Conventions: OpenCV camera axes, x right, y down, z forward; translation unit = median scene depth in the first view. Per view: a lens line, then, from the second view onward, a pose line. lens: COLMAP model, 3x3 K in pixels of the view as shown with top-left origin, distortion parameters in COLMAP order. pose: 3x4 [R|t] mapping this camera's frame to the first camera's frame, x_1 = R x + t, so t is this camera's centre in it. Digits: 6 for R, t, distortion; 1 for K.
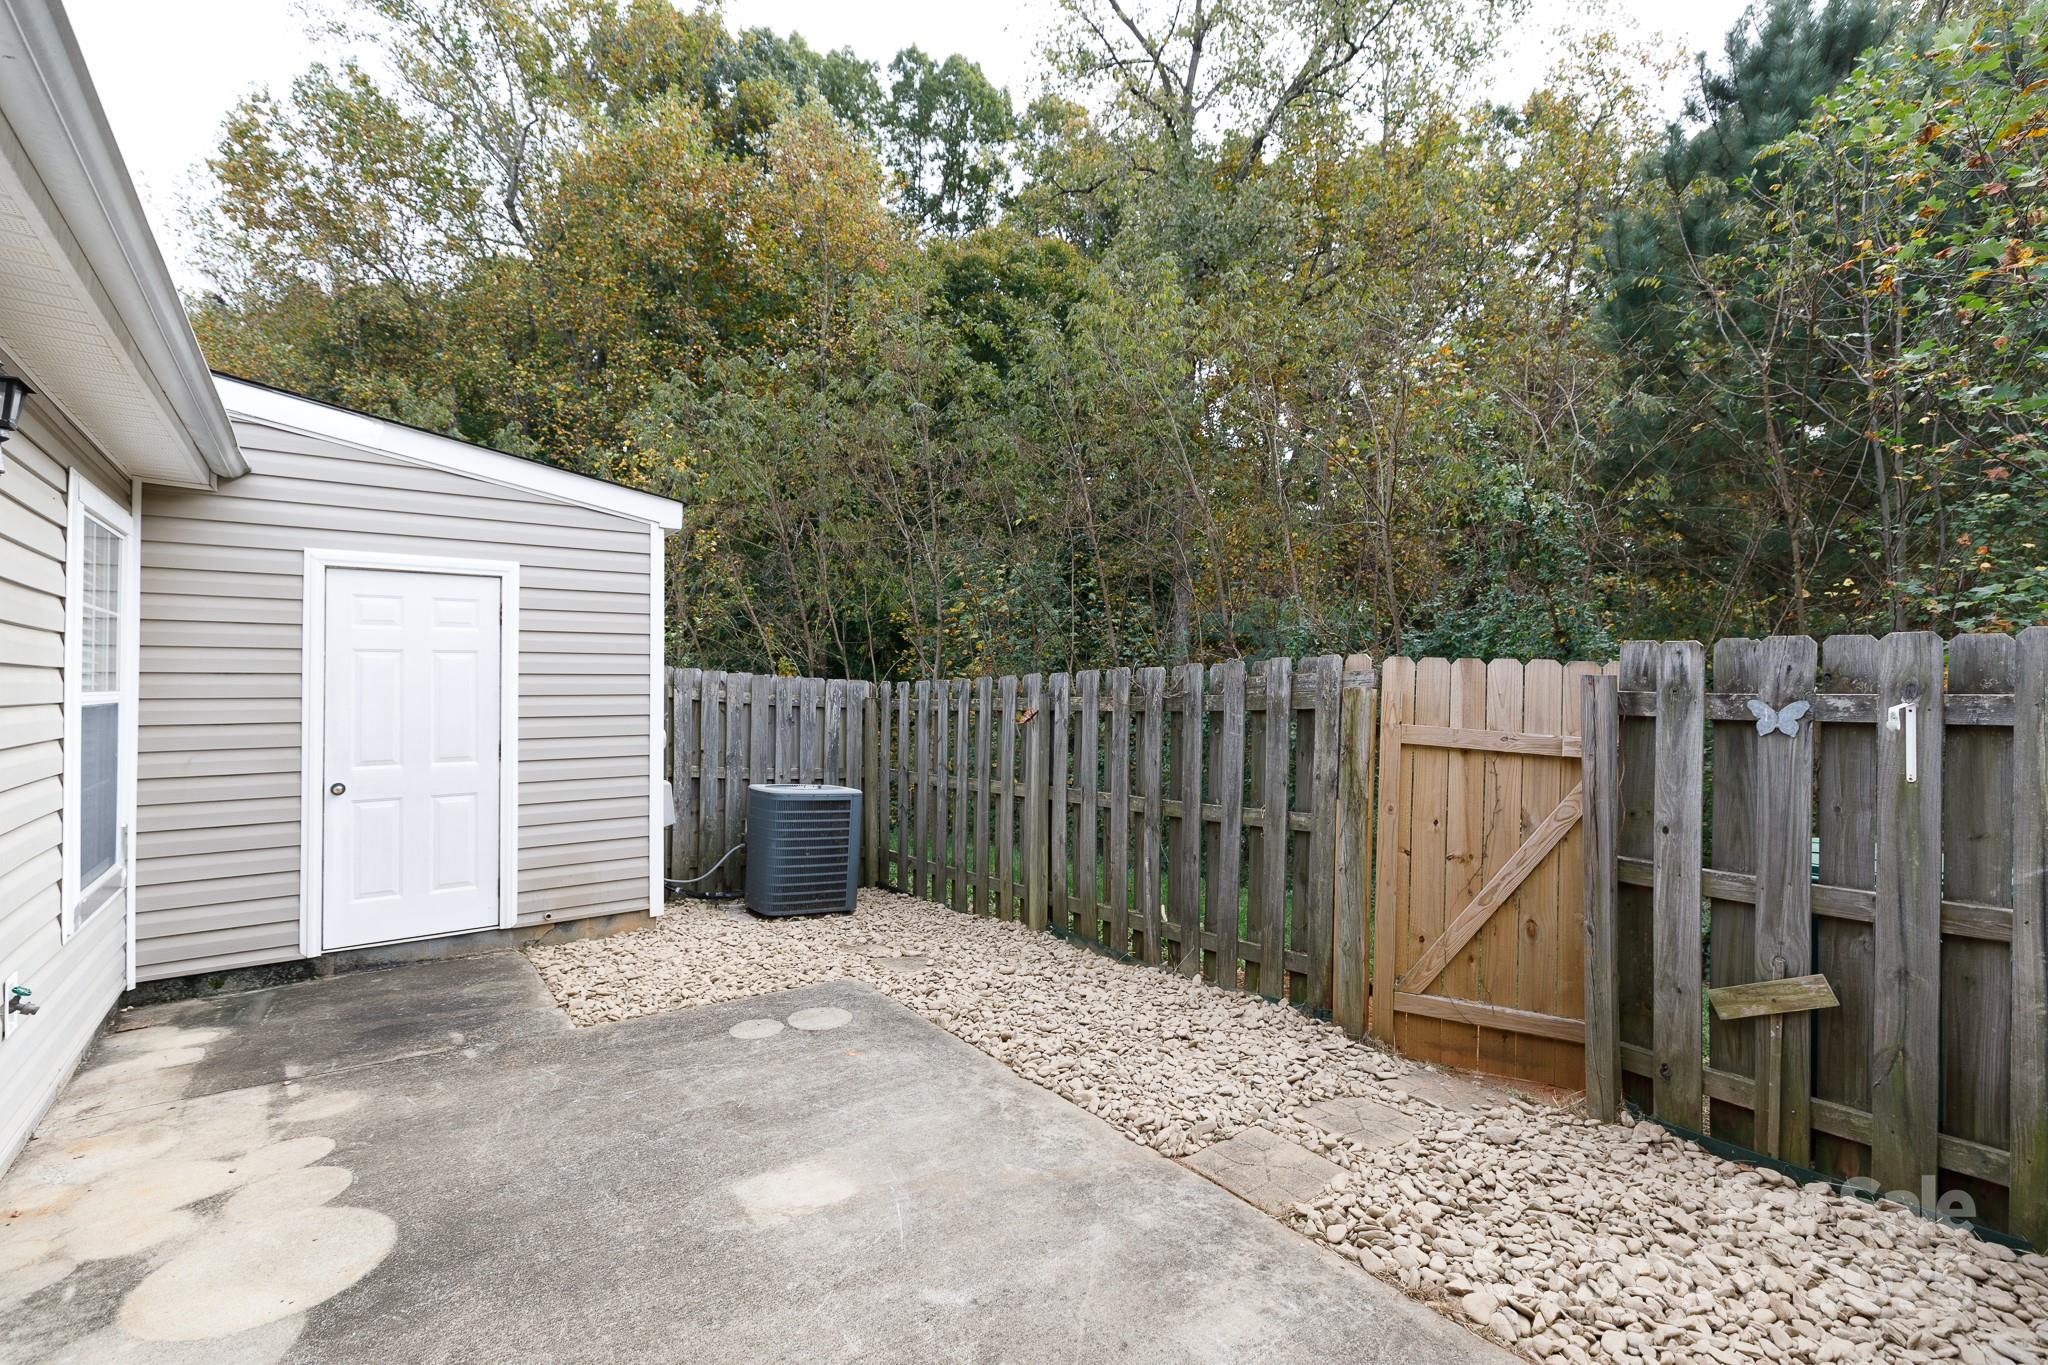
lens RADIAL K [[919.0, 0, 1024.0], [0, 919.0, 682.5], [0, 0, 1]] dist [0.003561, 0.000122]
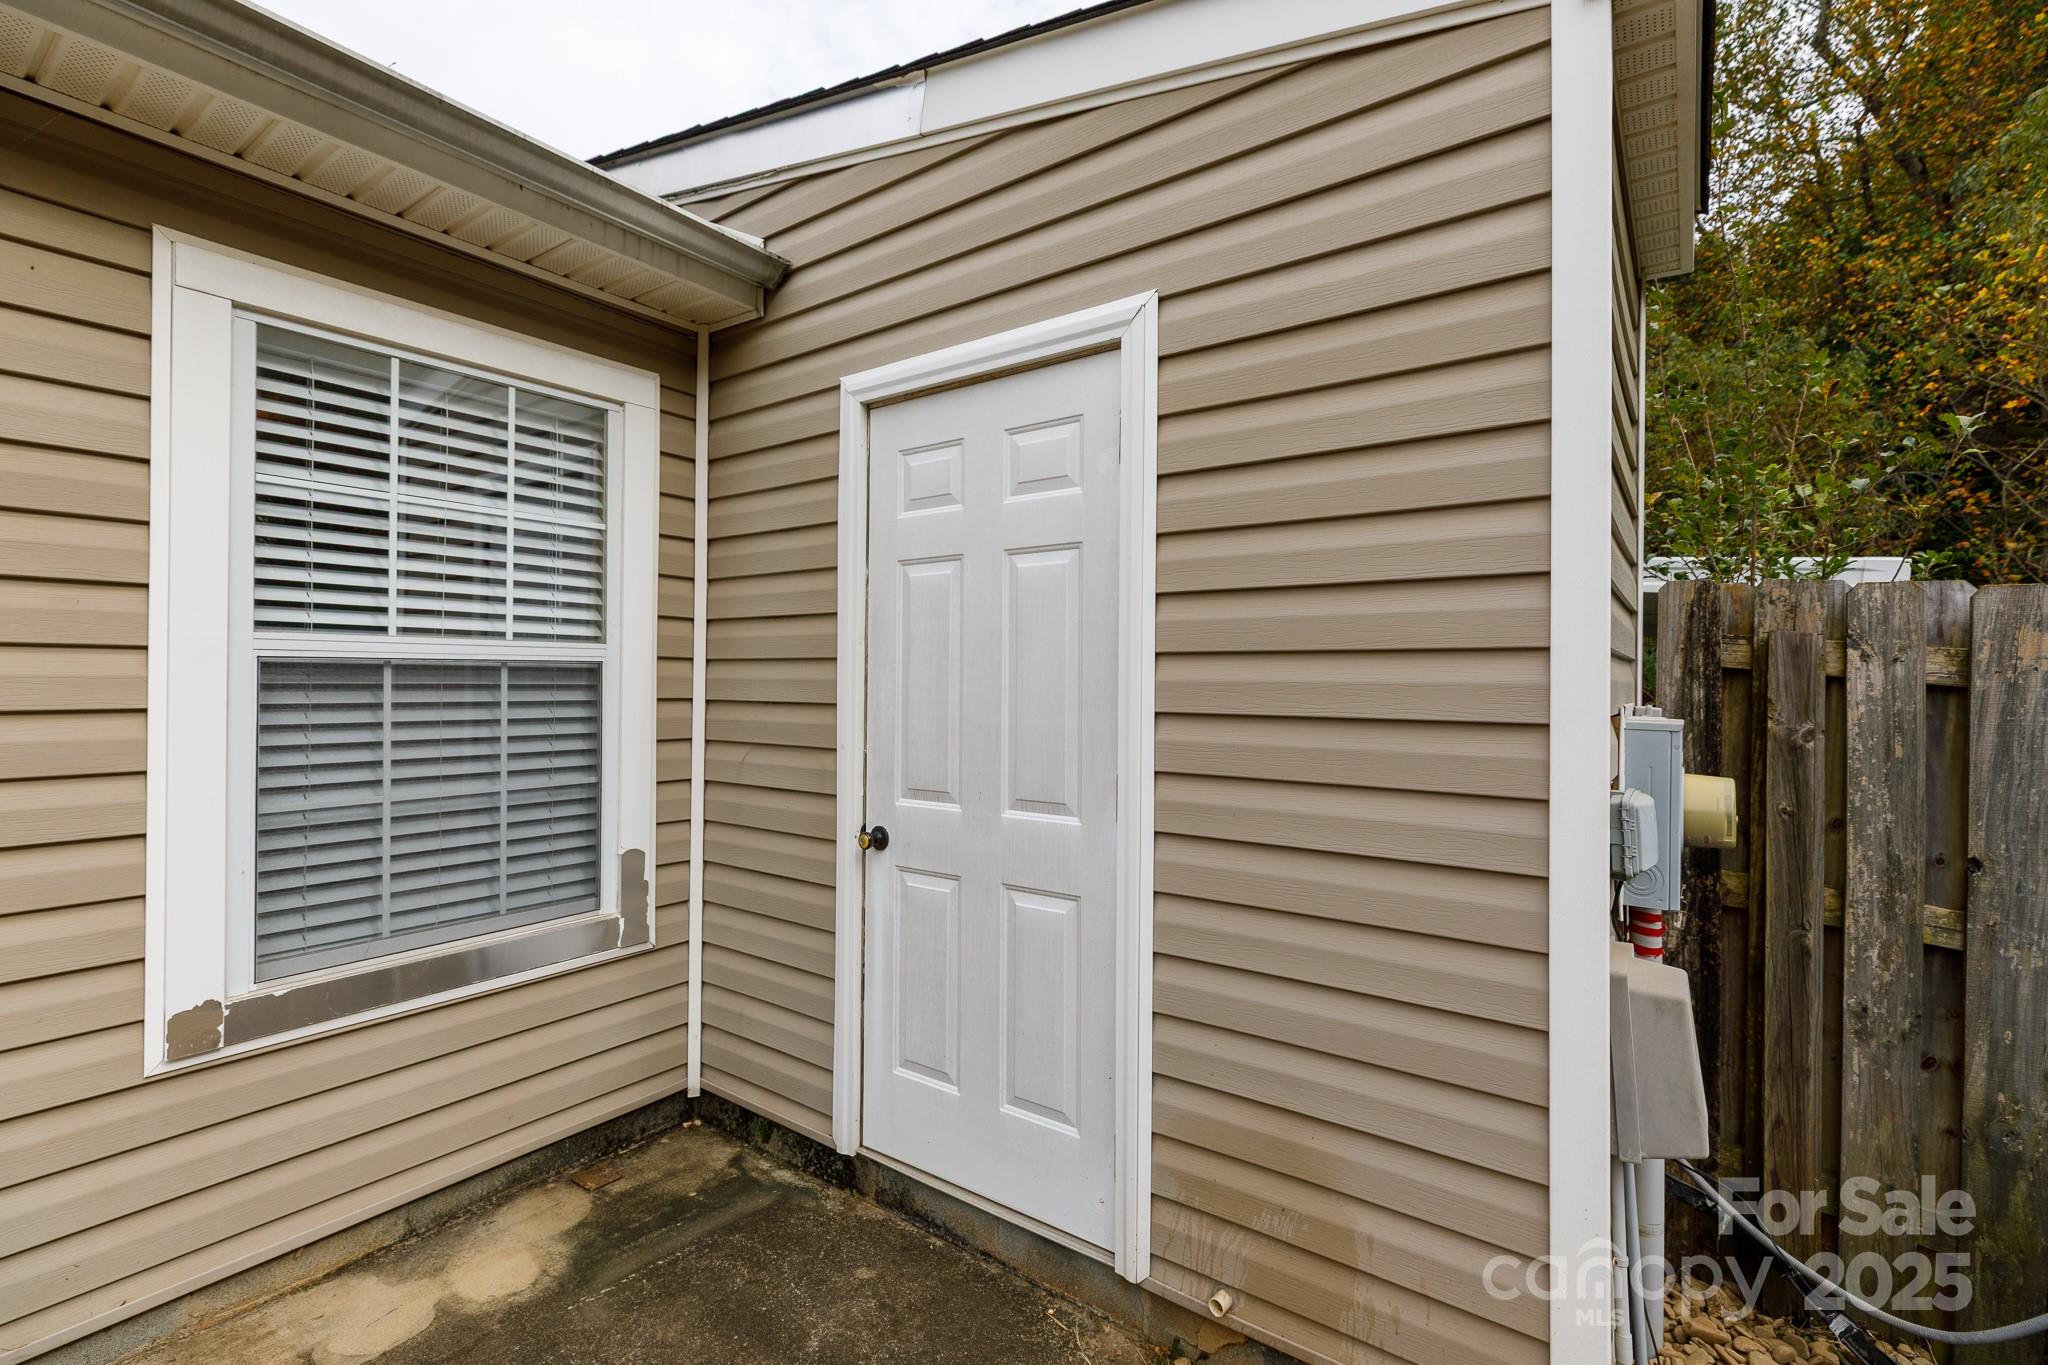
lens RADIAL K [[913.6, 0, 1027.1], [0, 913.6, 663.4], [0, 0, 1]] dist [0.003031, 0.000069]
pose [[0.297510, -0.009047, -0.954676, -0.257539], [-0.005140, 0.999925, -0.011078, 0.026490], [0.954705, 0.008203, 0.297441, 0.997975]]
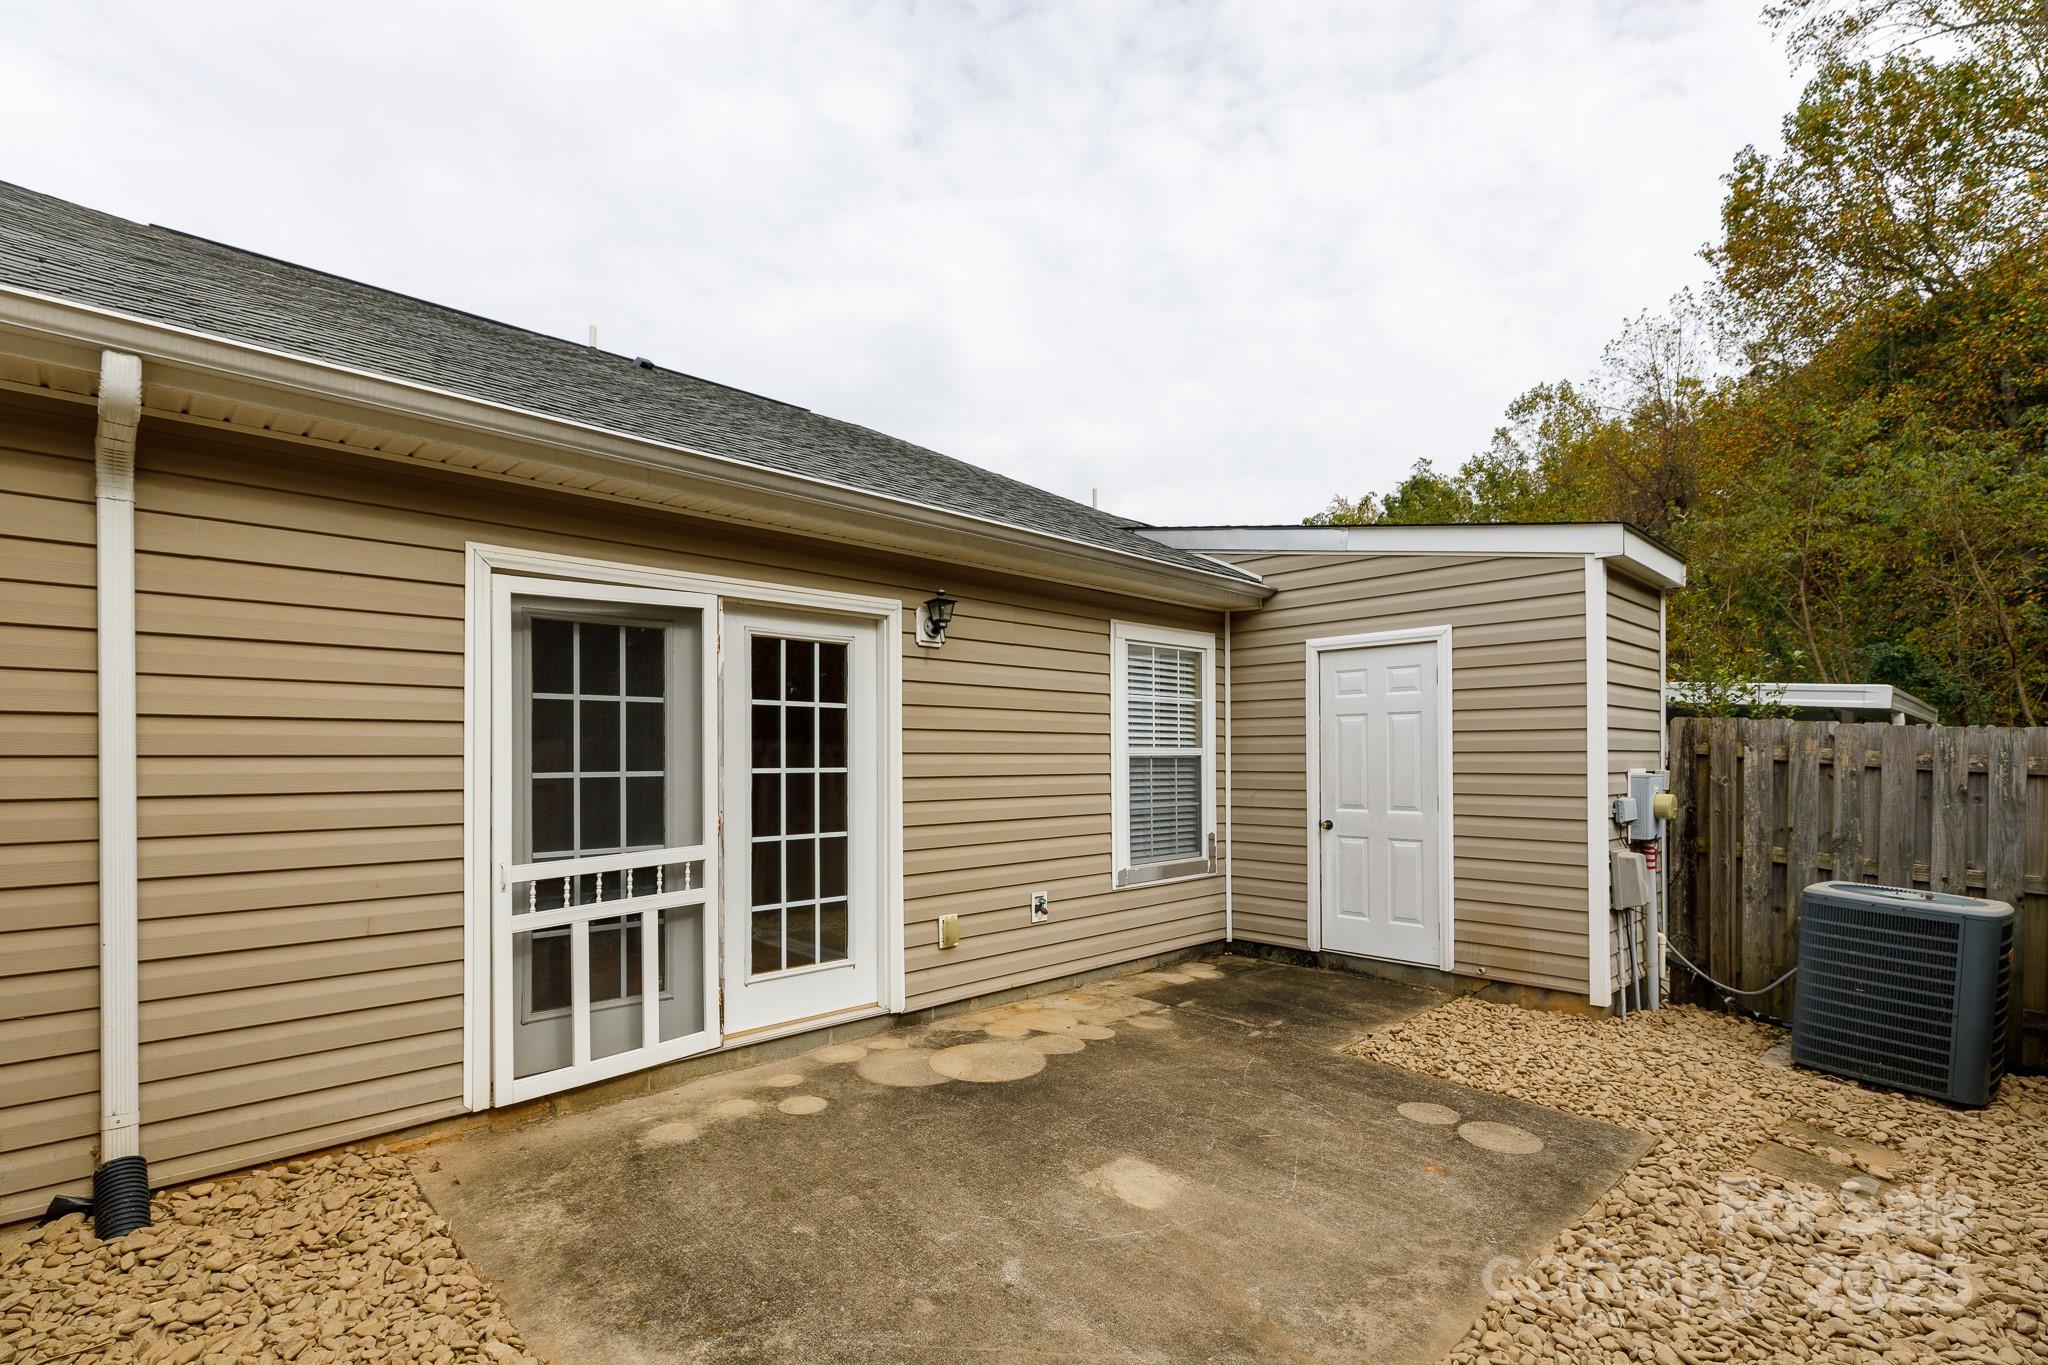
lens RADIAL K [[956.5, 0, 1021.8], [0, 956.5, 743.2], [0, 0, 1]] dist [0.008711, -0.000040]
pose [[0.119800, -0.011897, -0.992727, 0.564827], [0.004957, 0.999923, -0.011385, 0.016929], [0.992786, -0.003557, 0.119850, 0.450206]]
